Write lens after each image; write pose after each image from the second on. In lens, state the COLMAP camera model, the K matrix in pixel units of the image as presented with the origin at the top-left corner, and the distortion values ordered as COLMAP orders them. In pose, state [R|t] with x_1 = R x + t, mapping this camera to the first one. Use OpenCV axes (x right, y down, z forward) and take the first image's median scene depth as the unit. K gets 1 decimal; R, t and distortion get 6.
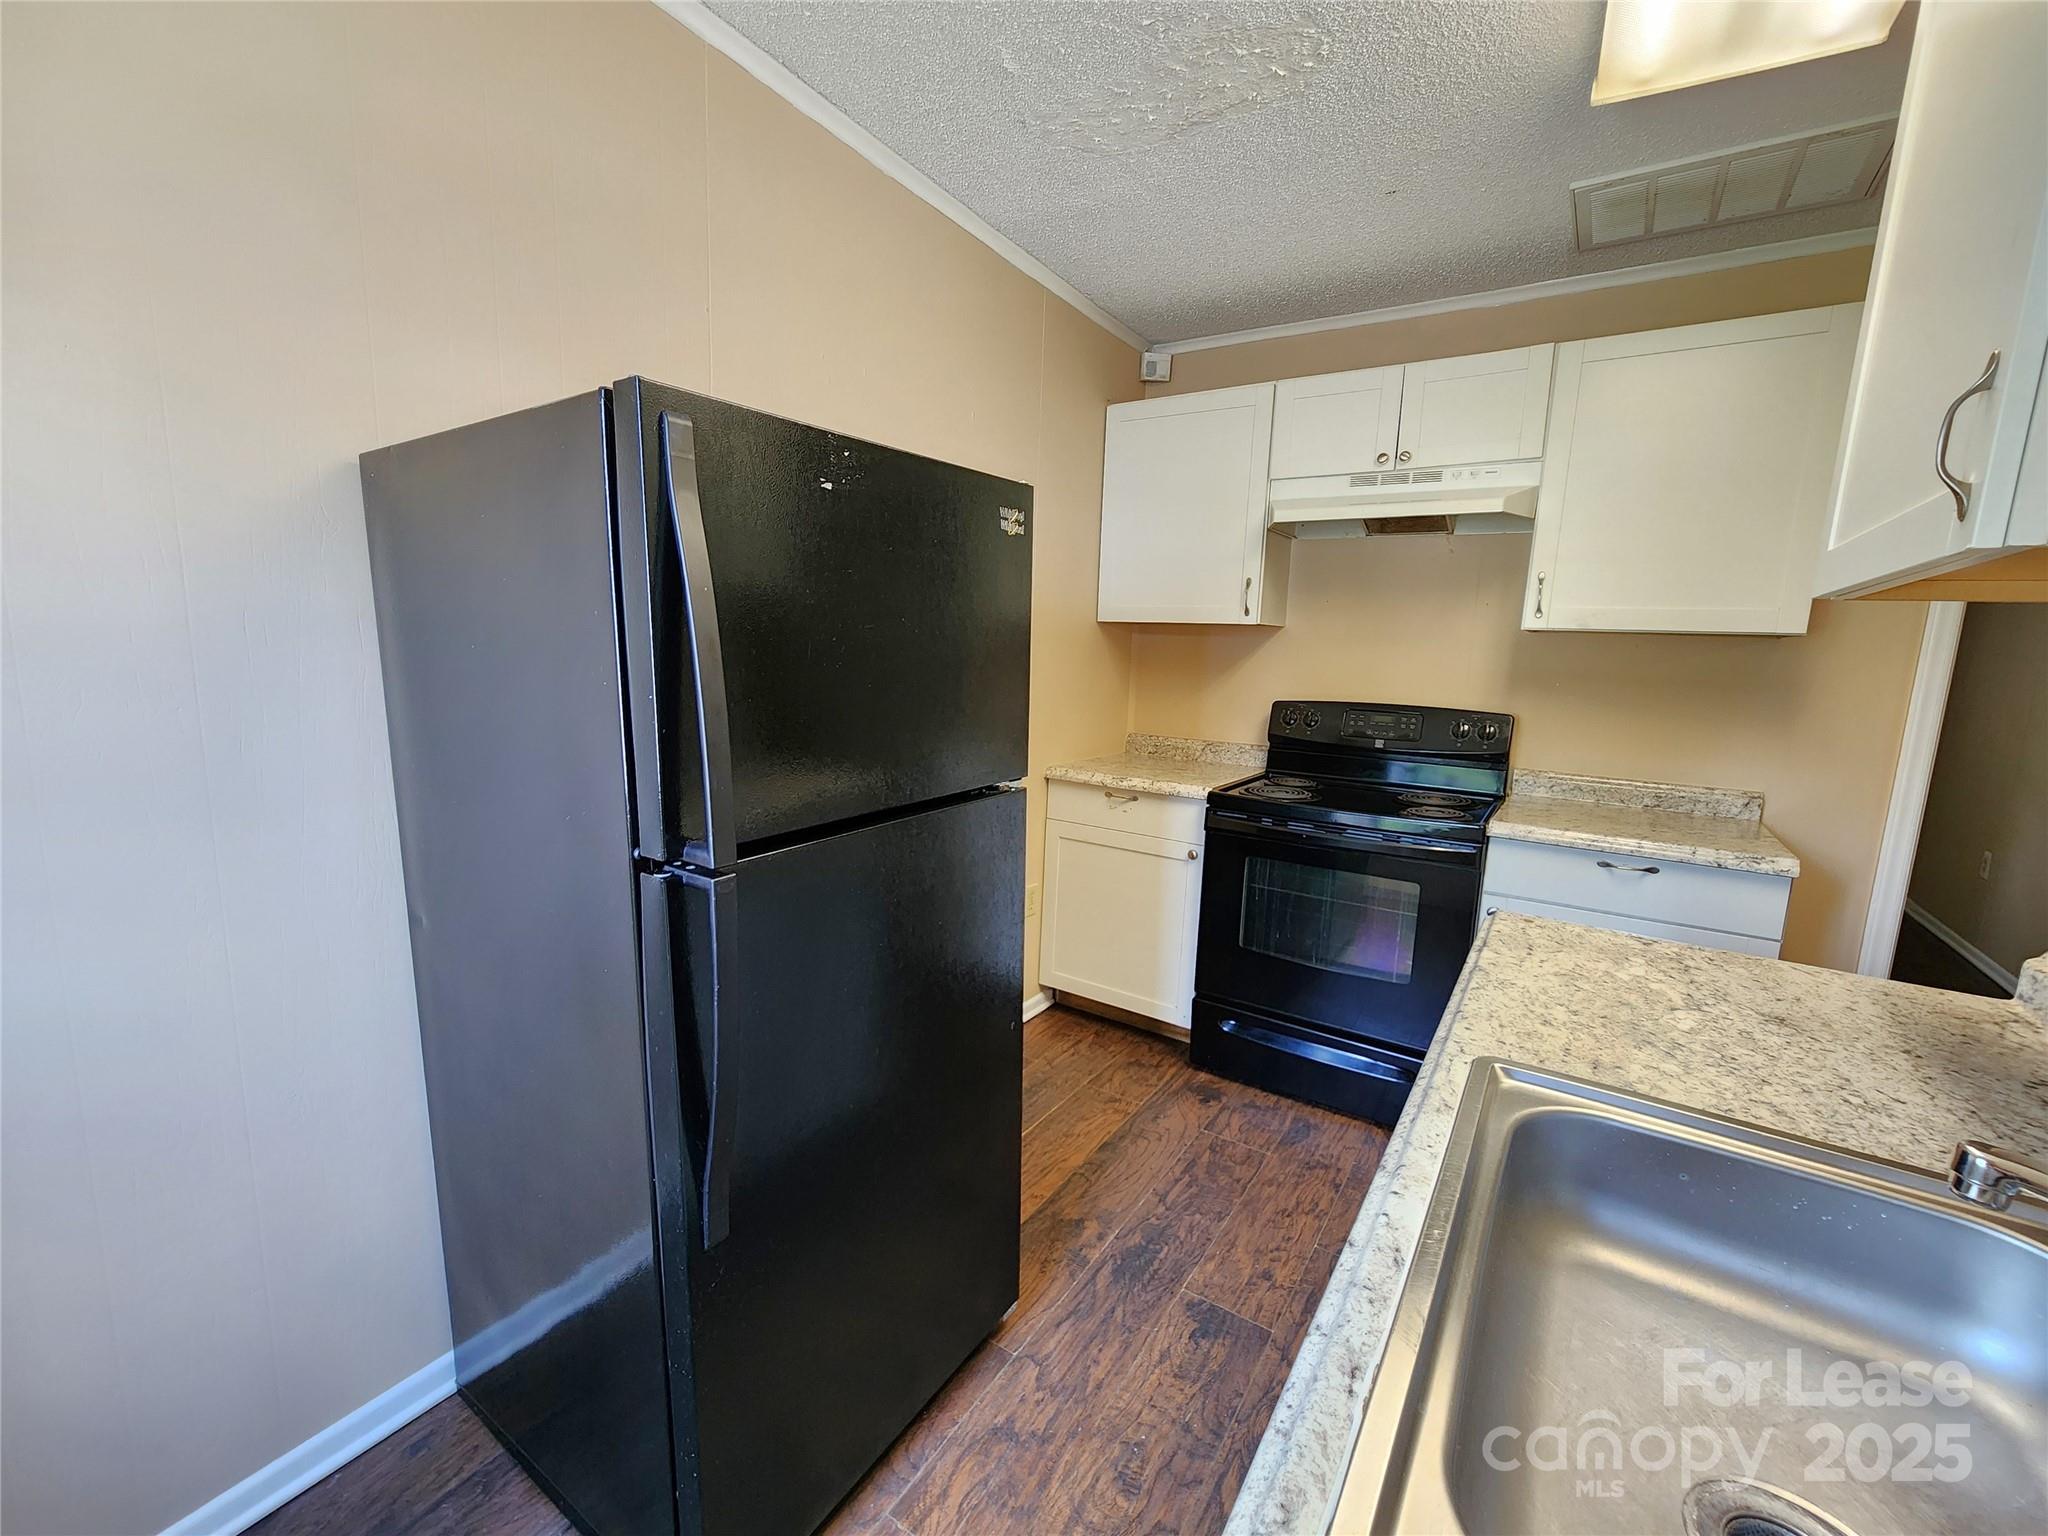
lens RADIAL K [[844.9, 0, 1025.9], [0, 844.9, 781.0], [0, 0, 1]] dist [0.000829, 0.000399]
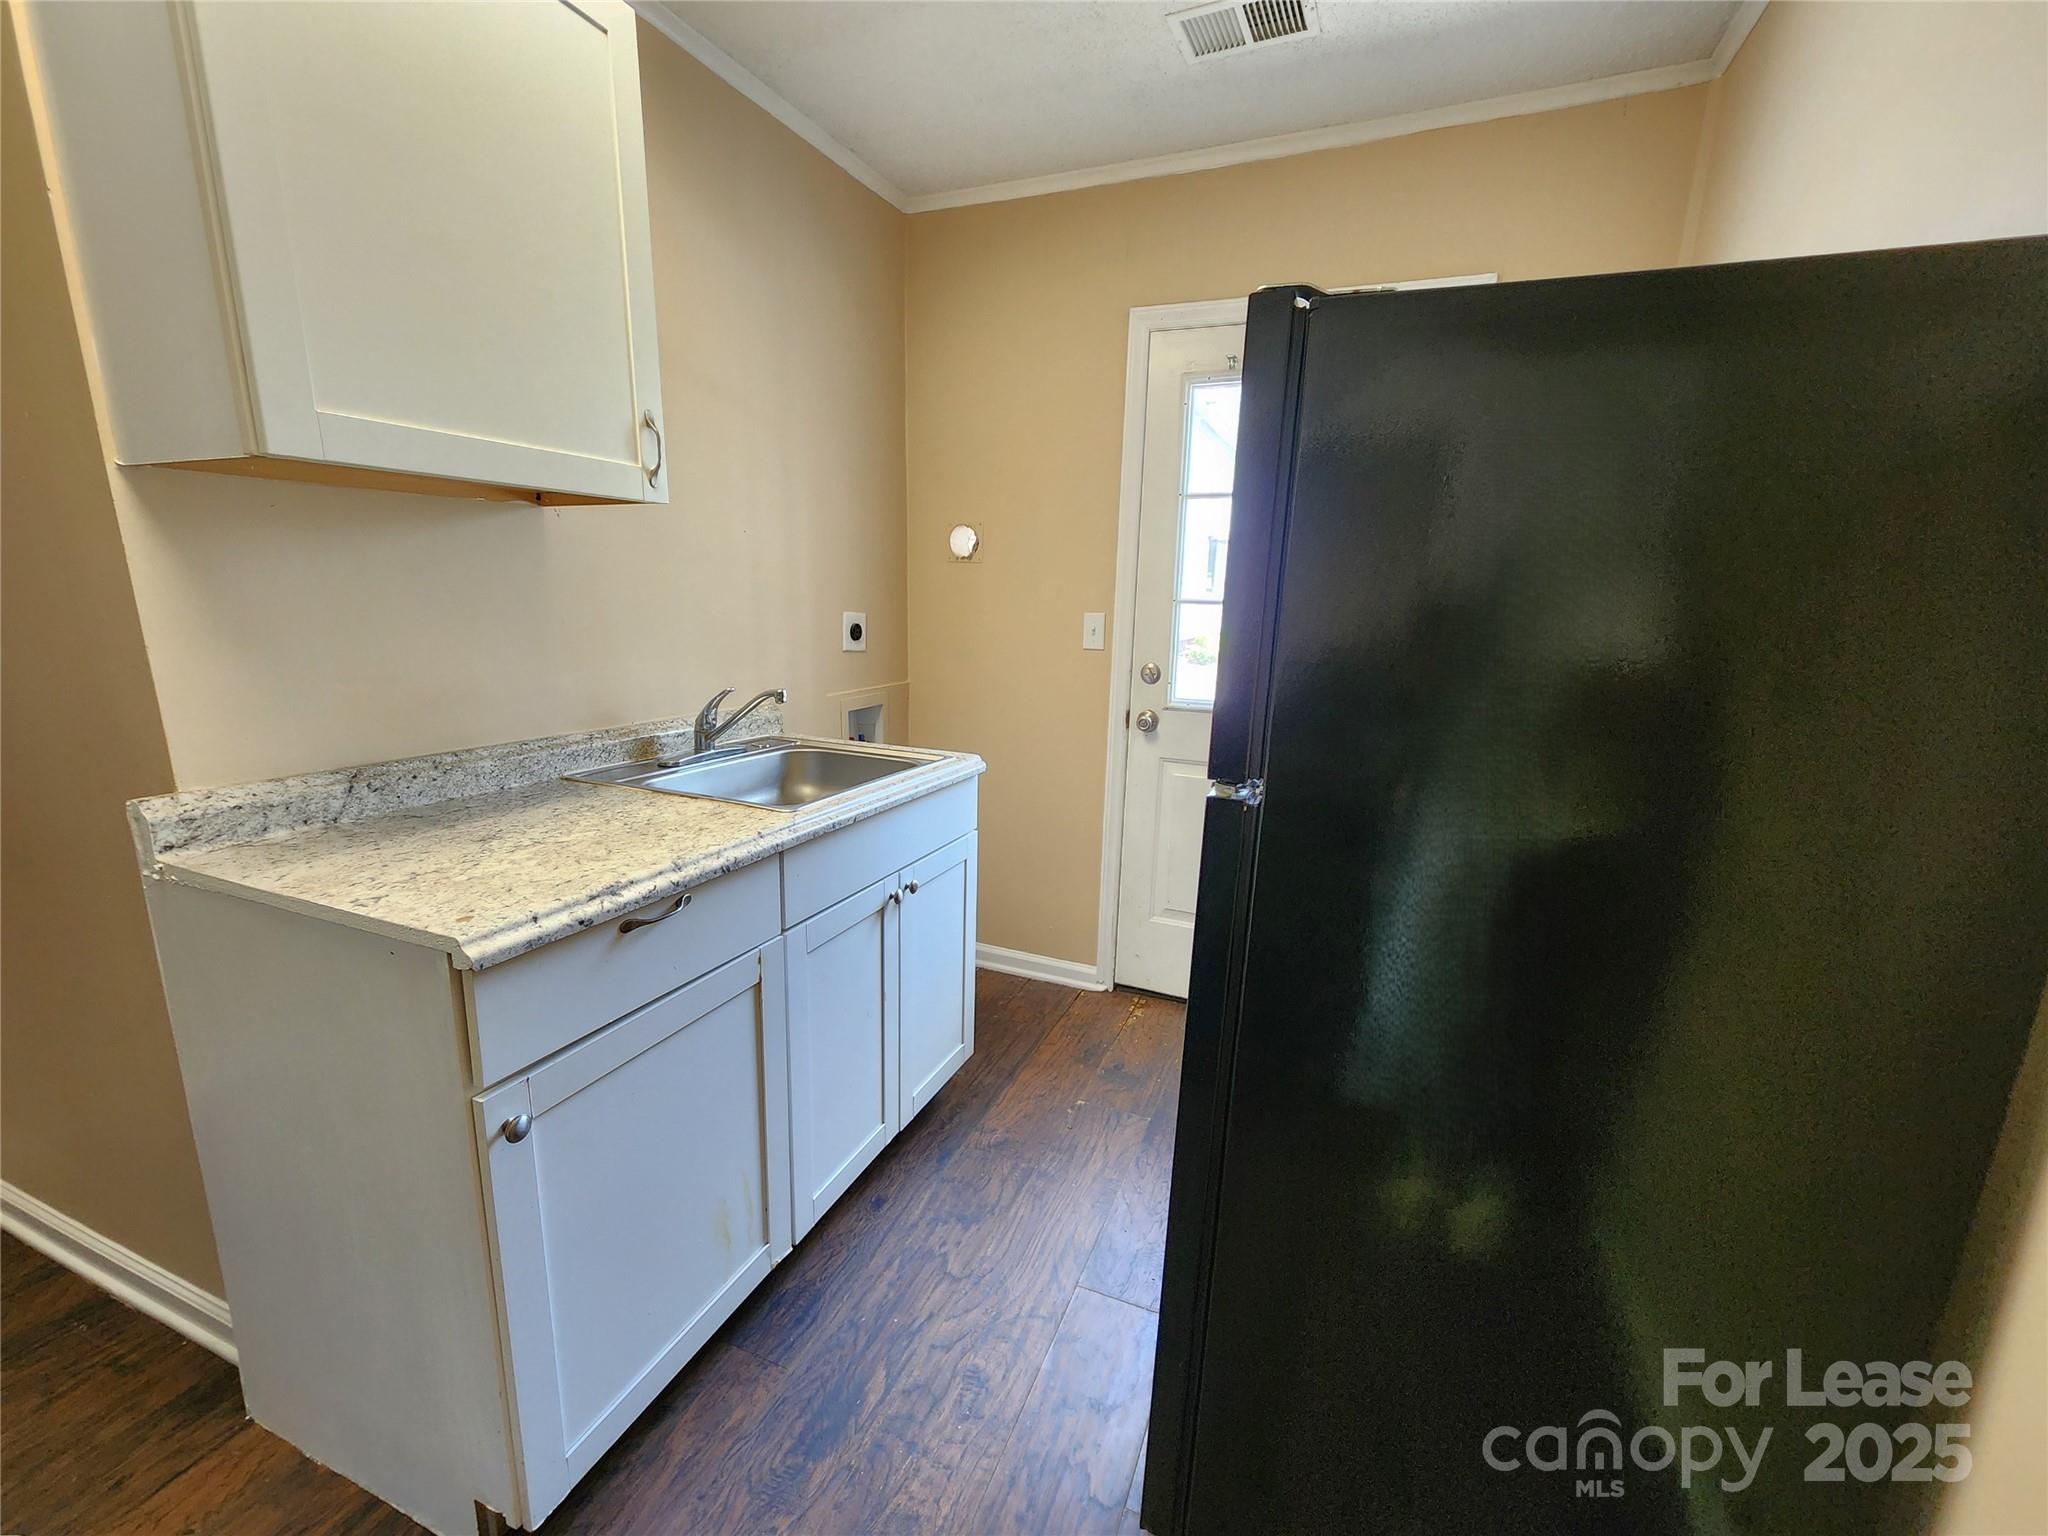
lens RADIAL K [[844.9, 0, 1025.9], [0, 844.9, 781.0], [0, 0, 1]] dist [0.000829, 0.000399]
pose [[-0.978733, -0.017548, -0.204389, 0.154959], [-0.093467, 0.925054, 0.368155, -0.130691], [0.182610, 0.379429, -0.907021, 0.910987]]
